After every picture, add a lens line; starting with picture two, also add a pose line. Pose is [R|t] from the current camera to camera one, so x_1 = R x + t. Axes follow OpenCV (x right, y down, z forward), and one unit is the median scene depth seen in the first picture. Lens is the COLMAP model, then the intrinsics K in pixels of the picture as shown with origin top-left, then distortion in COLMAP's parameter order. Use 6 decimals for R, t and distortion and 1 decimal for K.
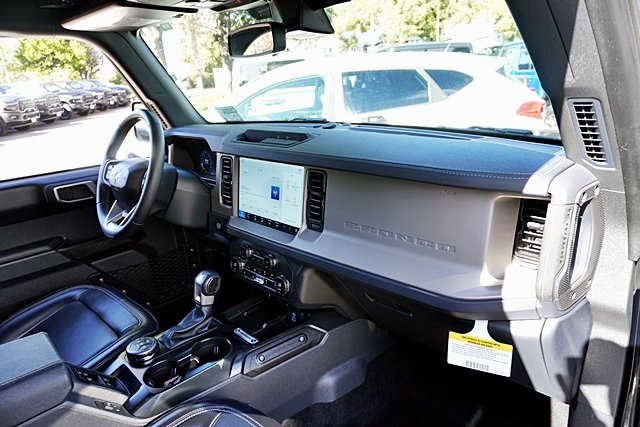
lens RADIAL K [[433.1, 0, 320.0], [0, 433.1, 213.5], [0, 0, 1]] dist [-0.039798, 0.033337]
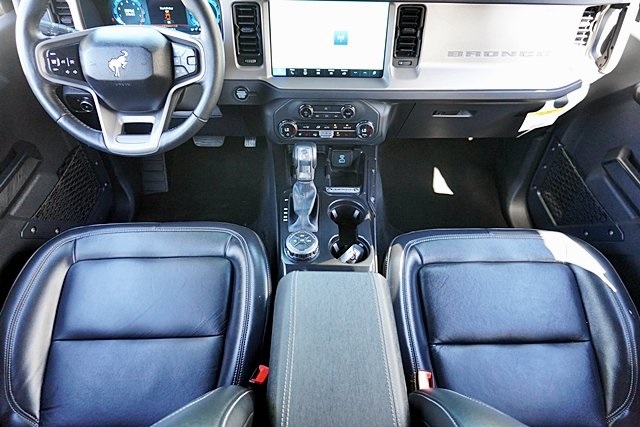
lens RADIAL K [[433.1, 0, 320.0], [0, 433.1, 213.5], [0, 0, 1]] dist [-0.039798, 0.033337]
pose [[0.678513, -0.454950, 0.576749, -0.823830], [0.158395, 0.857274, 0.489890, -0.181568], [-0.717308, -0.241042, 0.653734, 0.349023]]
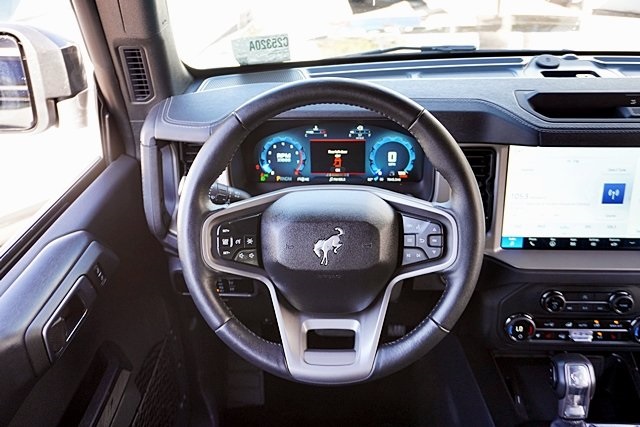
lens RADIAL K [[627.8, 0, 320.0], [0, 627.8, 213.5], [0, 0, 1]] dist [0.025672, 0.007335]
pose [[0.722726, -0.281024, 0.631421, -0.957403], [0.179646, 0.958583, 0.221009, -0.287795], [-0.667379, -0.046297, 0.743278, 0.618688]]
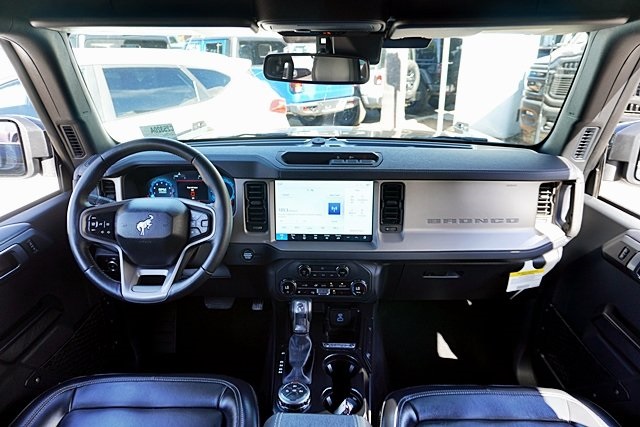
lens RADIAL K [[433.1, 0, 320.0], [0, 433.1, 213.5], [0, 0, 1]] dist [-0.039798, 0.033337]
pose [[0.708621, -0.187458, 0.680232, -0.861992], [0.167409, 0.981202, 0.096004, -0.145410], [-0.685442, 0.045846, 0.726682, 0.242660]]
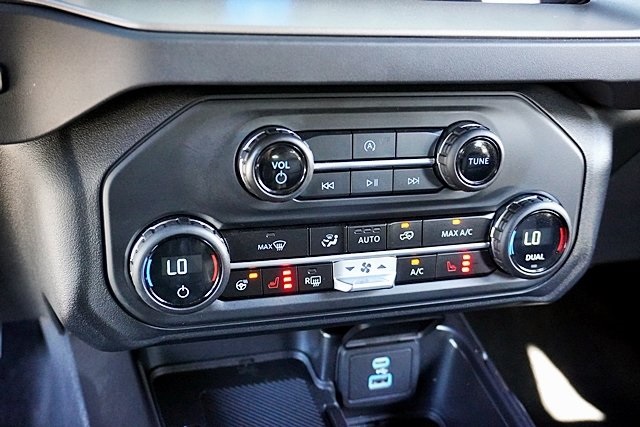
lens RADIAL K [[716.8, 0, 320.0], [0, 716.8, 213.5], [0, 0, 1]] dist [-0.004228, 0.009027]
pose [[0.444410, -0.304796, 0.842377, -0.443029], [0.158234, 0.952261, 0.261077, 0.034407], [-0.881738, 0.017267, 0.471424, 0.896852]]
